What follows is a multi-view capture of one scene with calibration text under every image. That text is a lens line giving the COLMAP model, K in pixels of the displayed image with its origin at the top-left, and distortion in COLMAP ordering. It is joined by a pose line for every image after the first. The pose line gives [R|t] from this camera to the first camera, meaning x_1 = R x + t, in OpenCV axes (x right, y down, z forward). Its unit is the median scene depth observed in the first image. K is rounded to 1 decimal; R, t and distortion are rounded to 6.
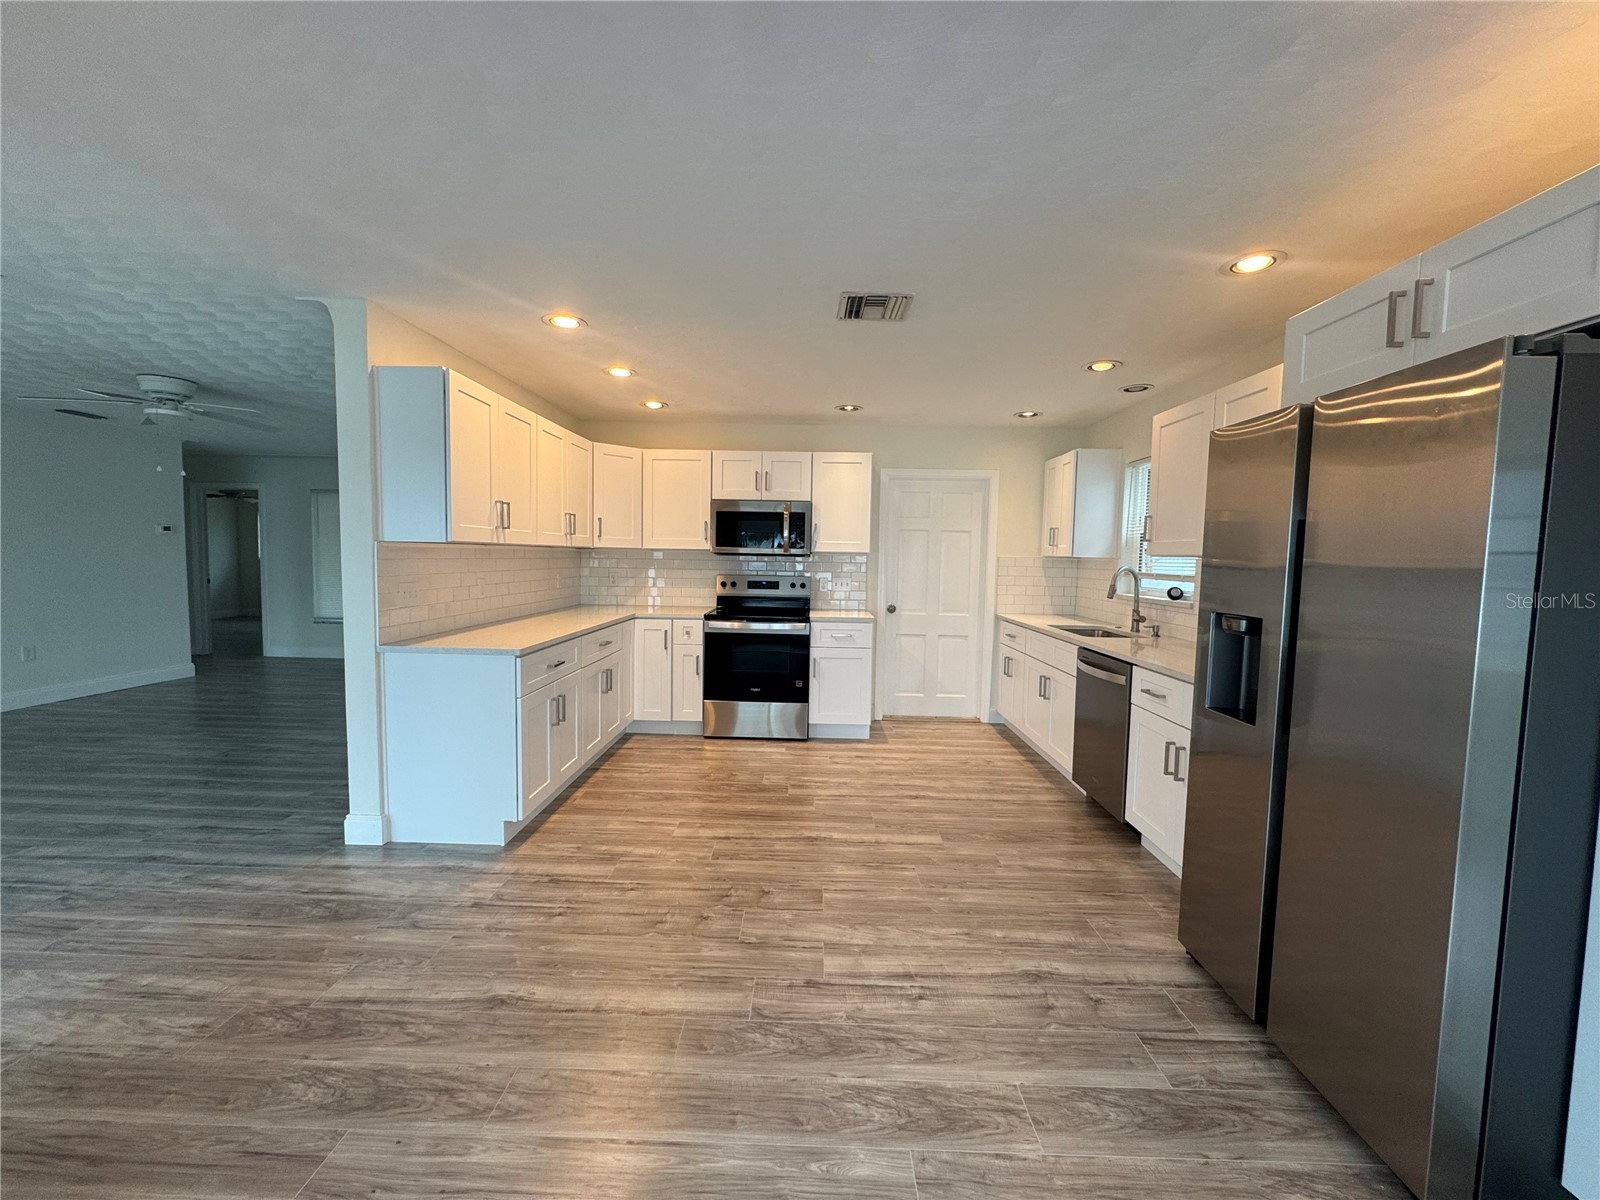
lens RADIAL K [[640.2, 0, 800.2], [0, 640.2, 598.5], [0, 0, 1]] dist [-0.003490, 0.000424]
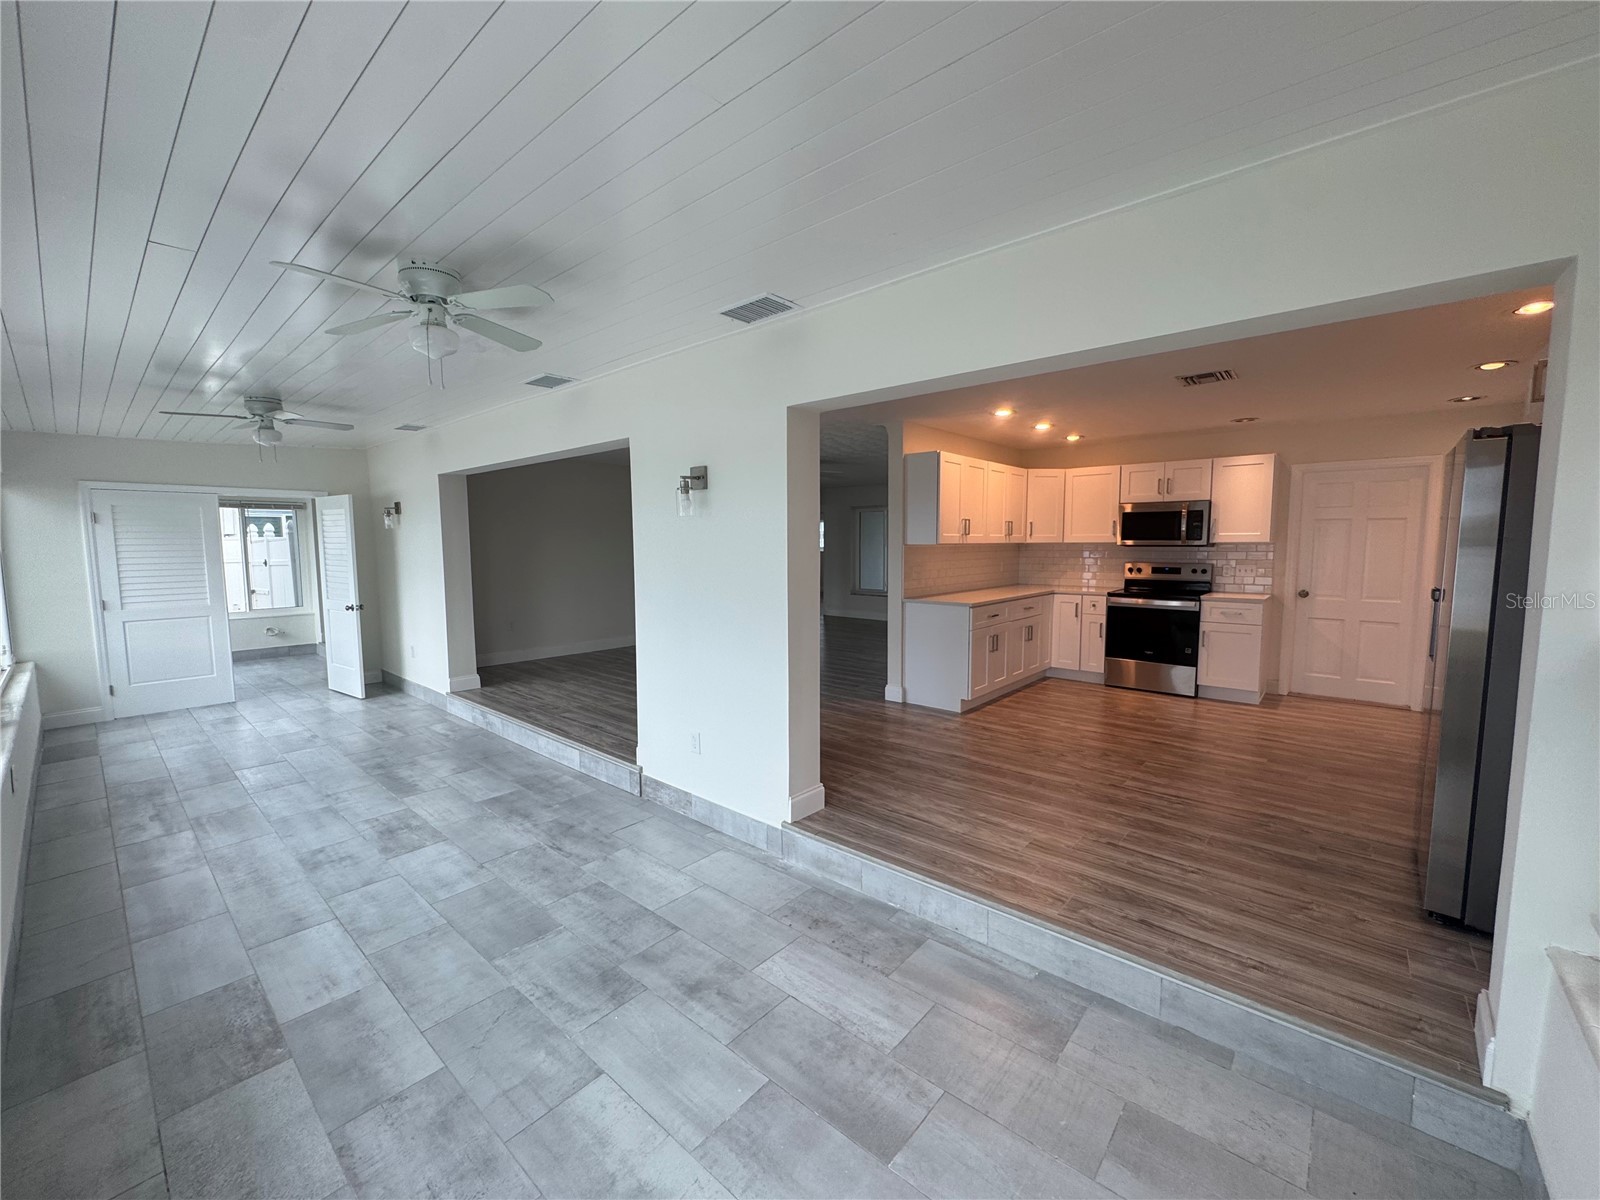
lens RADIAL K [[640.2, 0, 800.2], [0, 640.2, 598.5], [0, 0, 1]] dist [-0.003490, 0.000424]
pose [[0.767808, 0.034035, -0.639775, 0.282718], [-0.023129, 0.999410, 0.025410, 0.025930], [0.640262, -0.004713, 0.768142, -0.572157]]
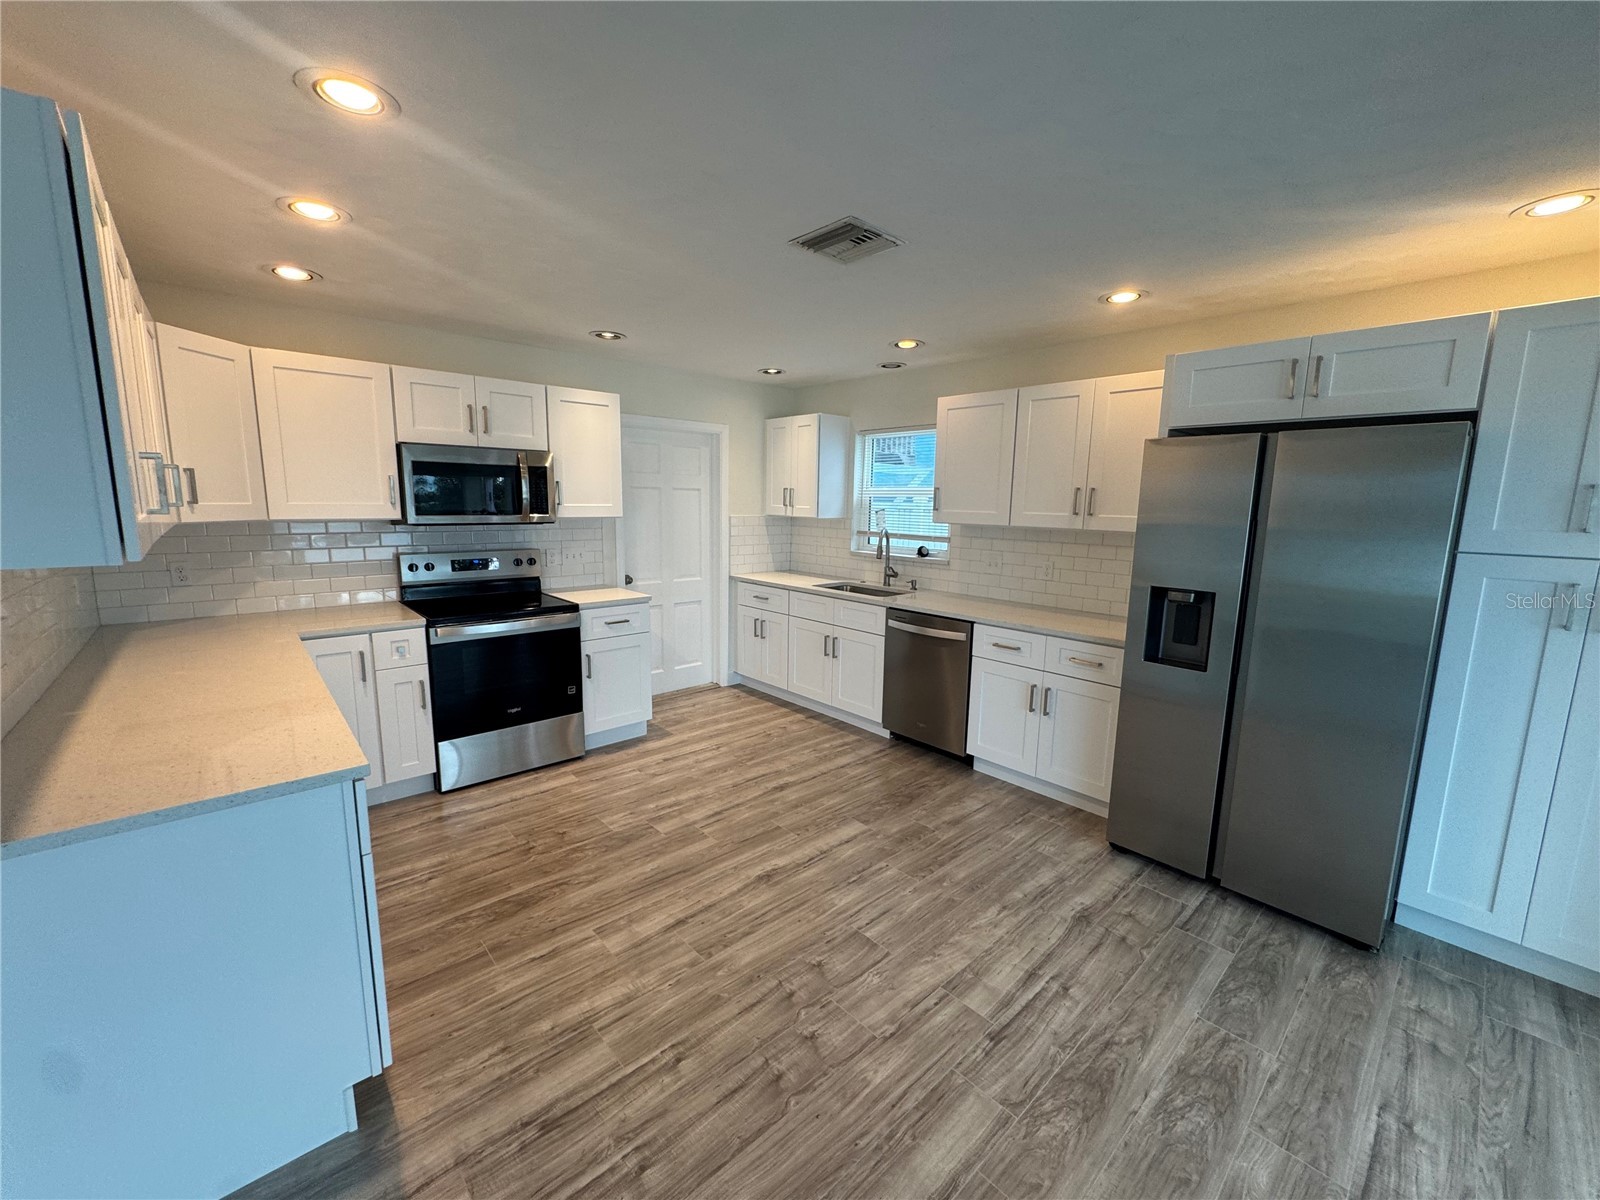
lens RADIAL K [[640.2, 0, 800.2], [0, 640.2, 598.5], [0, 0, 1]] dist [-0.003490, 0.000424]
pose [[0.725830, -0.112474, 0.678617, -0.430406], [0.042100, 0.991956, 0.119379, -0.080894], [-0.686585, -0.058079, 0.724726, 0.334531]]
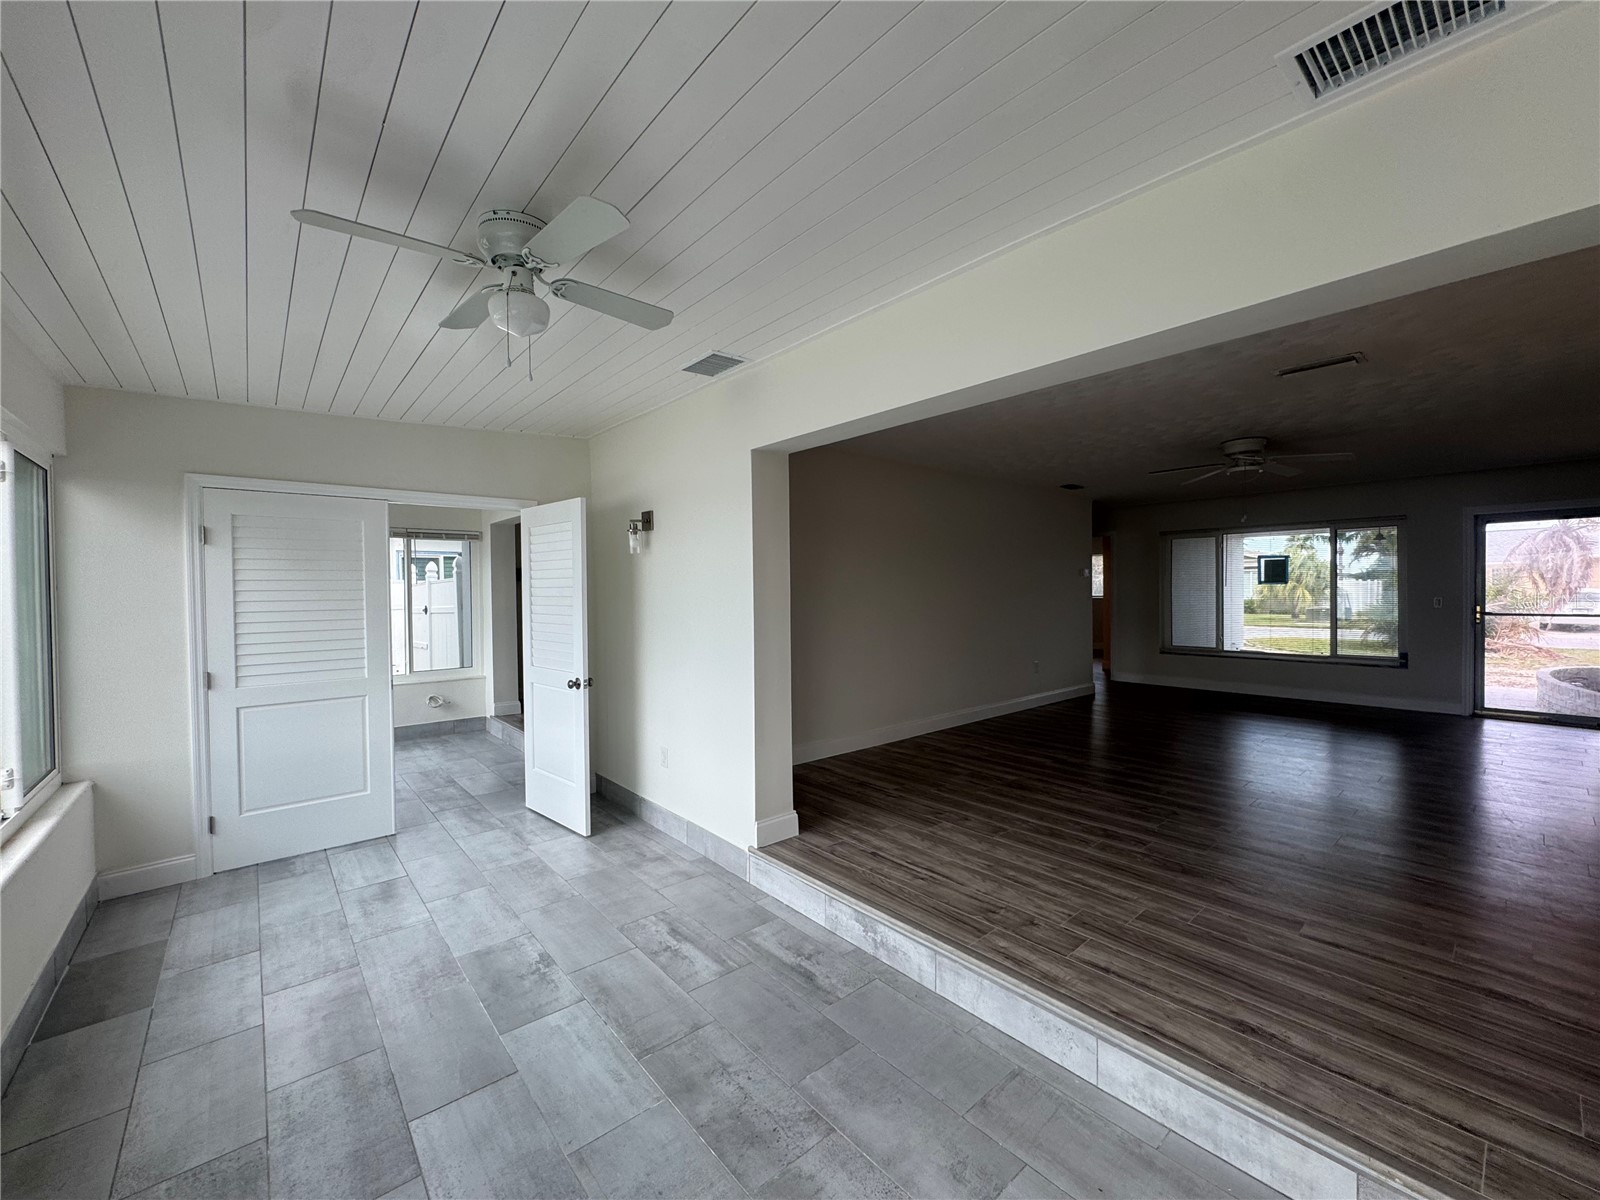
lens RADIAL K [[640.2, 0, 800.2], [0, 640.2, 598.5], [0, 0, 1]] dist [-0.003490, 0.000424]
pose [[0.669757, -0.015653, -0.742415, -0.811062], [-0.025733, 0.998688, -0.044270, 0.020270], [0.742134, 0.048755, 0.668476, -0.446409]]
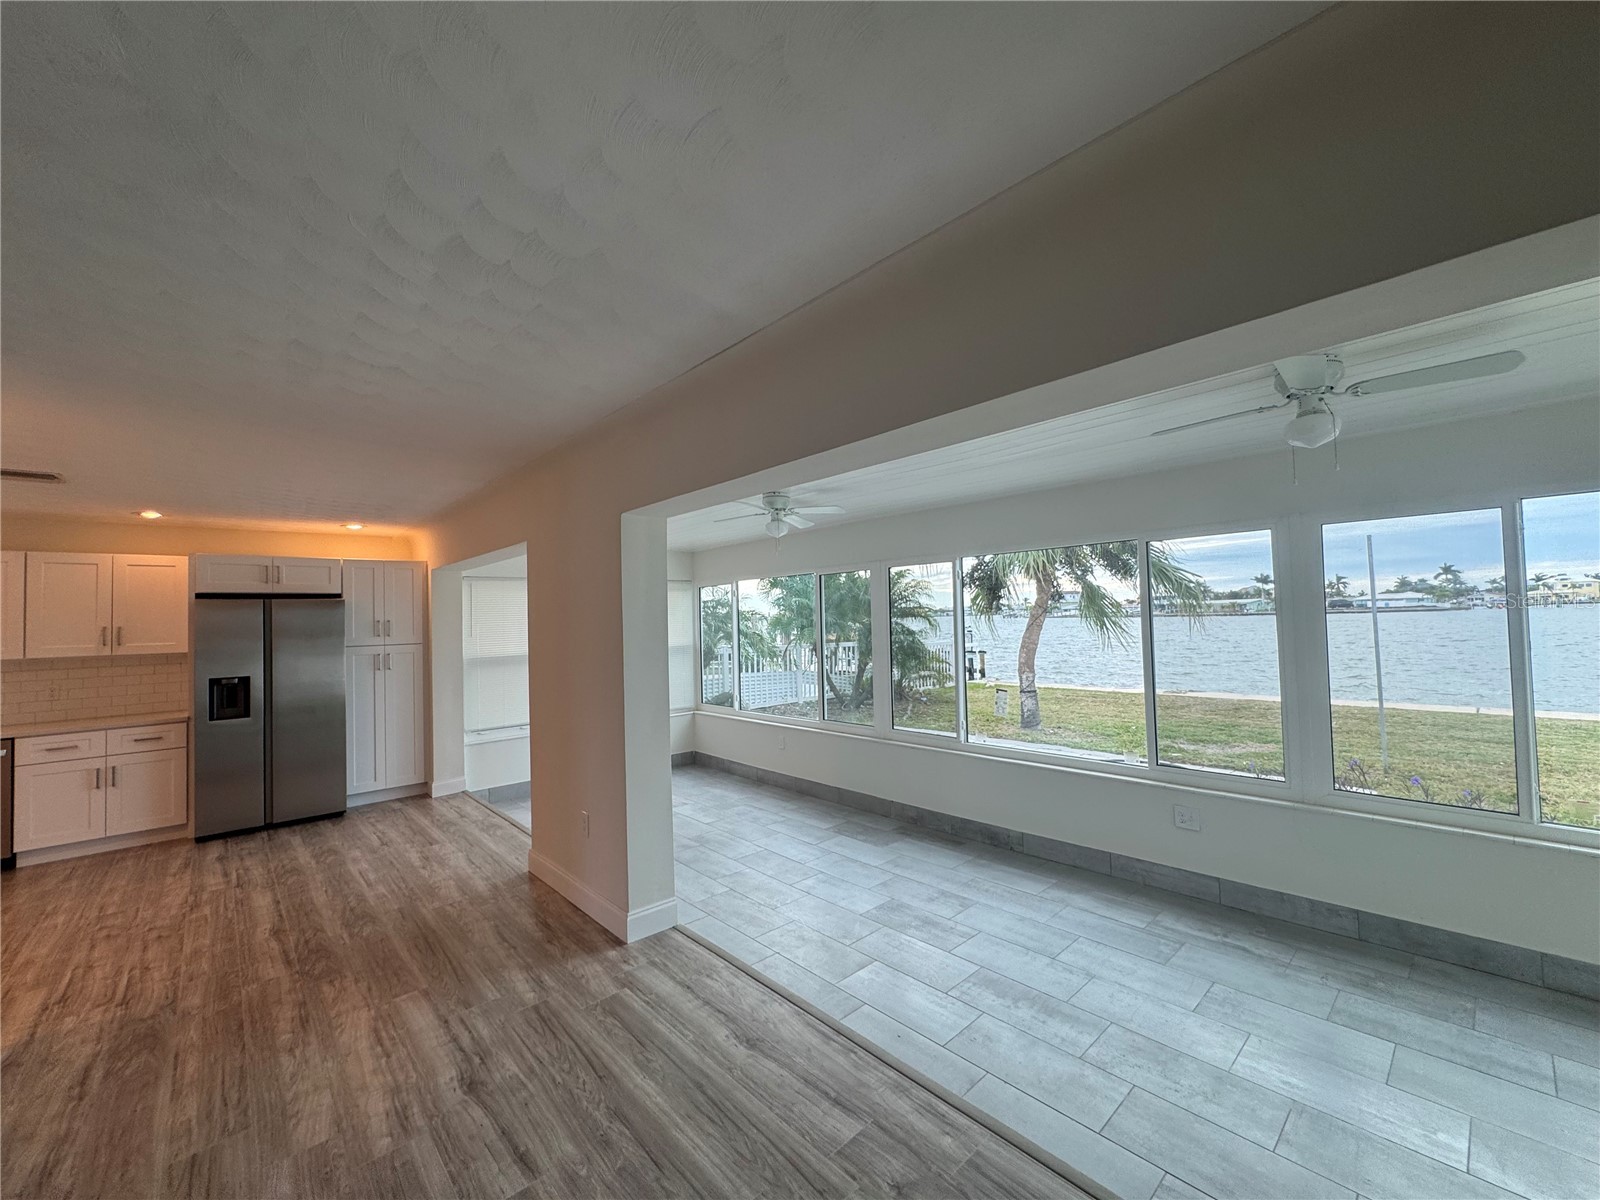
lens RADIAL K [[640.2, 0, 800.2], [0, 640.2, 598.5], [0, 0, 1]] dist [-0.003490, 0.000424]
pose [[-0.690529, 0.023877, 0.722911, -1.492863], [0.064173, 0.997536, 0.028351, -0.117490], [-0.720452, 0.065969, -0.690360, 0.619205]]
